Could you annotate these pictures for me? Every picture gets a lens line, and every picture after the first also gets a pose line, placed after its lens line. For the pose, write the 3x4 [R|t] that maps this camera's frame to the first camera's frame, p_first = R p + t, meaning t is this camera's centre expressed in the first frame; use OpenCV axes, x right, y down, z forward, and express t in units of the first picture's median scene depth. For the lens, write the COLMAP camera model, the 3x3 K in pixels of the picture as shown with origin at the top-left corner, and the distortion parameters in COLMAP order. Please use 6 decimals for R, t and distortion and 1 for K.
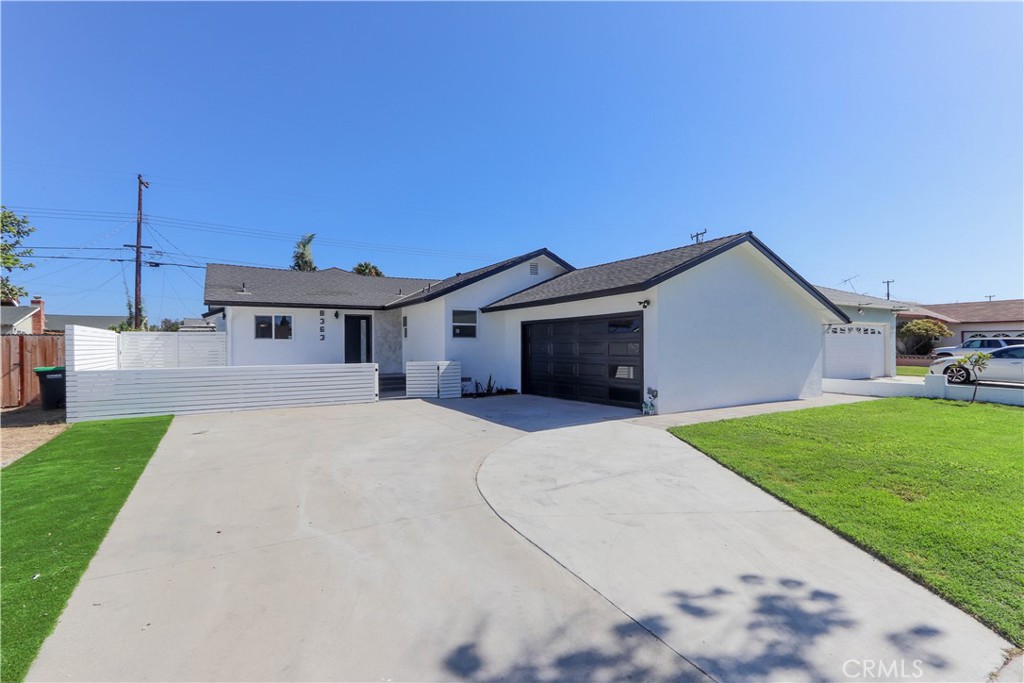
lens RADIAL K [[495.6, 0, 506.3], [0, 495.6, 342.6], [0, 0, 1]] dist [-0.004039, -0.000424]
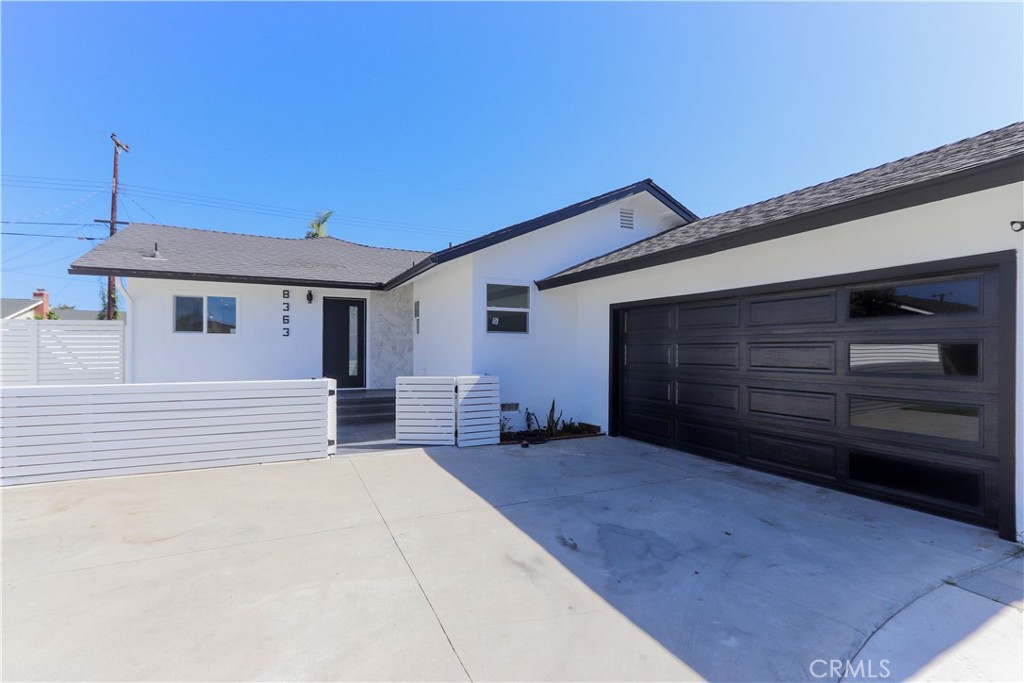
lens RADIAL K [[495.6, 0, 510.0], [0, 495.6, 345.0], [0, 0, 1]] dist [-0.004039, -0.000424]
pose [[0.996235, 0.010482, -0.086055, -0.031235], [-0.010601, 0.999943, -0.000919, 0.004022], [0.086041, 0.001828, 0.996290, 0.418037]]
